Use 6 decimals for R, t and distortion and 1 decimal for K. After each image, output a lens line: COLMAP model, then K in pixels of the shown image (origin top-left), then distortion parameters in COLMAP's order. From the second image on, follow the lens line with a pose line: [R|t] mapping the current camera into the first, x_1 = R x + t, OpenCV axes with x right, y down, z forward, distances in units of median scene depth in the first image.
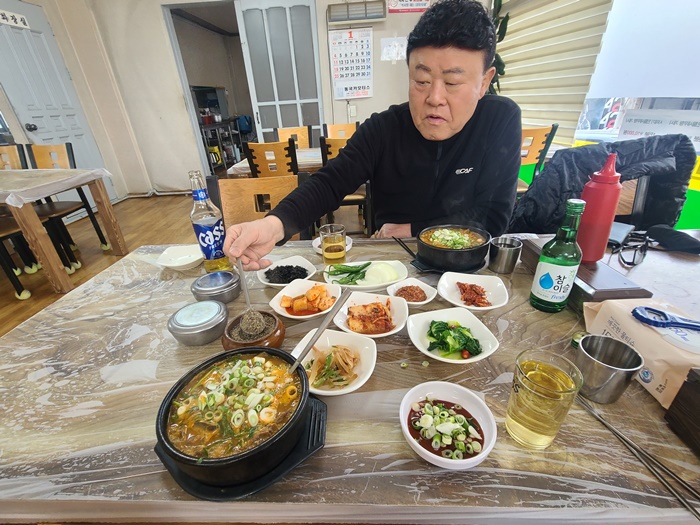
lens RADIAL K [[336.2, 0, 350.0], [0, 336.2, 262.5], [0, 0, 1]] dist [-0.002052, -0.000507]
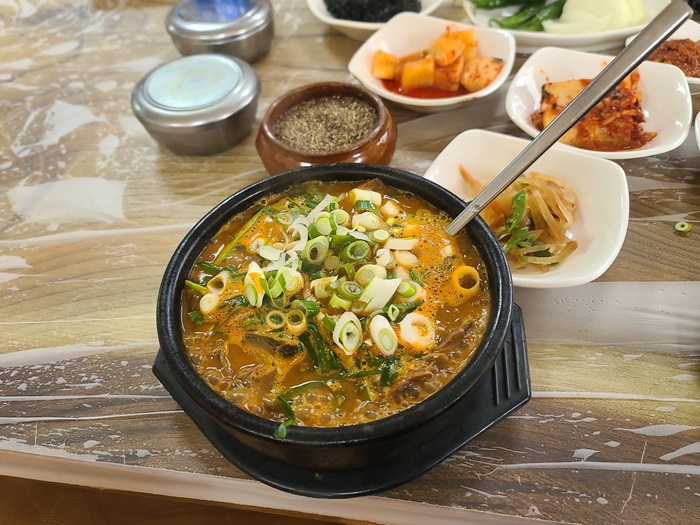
lens RADIAL K [[593.8, 0, 350.0], [0, 593.8, 262.5], [0, 0, 1]] dist [0.006621, -0.005595]
pose [[0.993428, 0.073015, -0.088144, -0.236715], [-0.033050, 0.920289, 0.389840, 0.085461], [0.109582, -0.384365, 0.916654, 0.315993]]
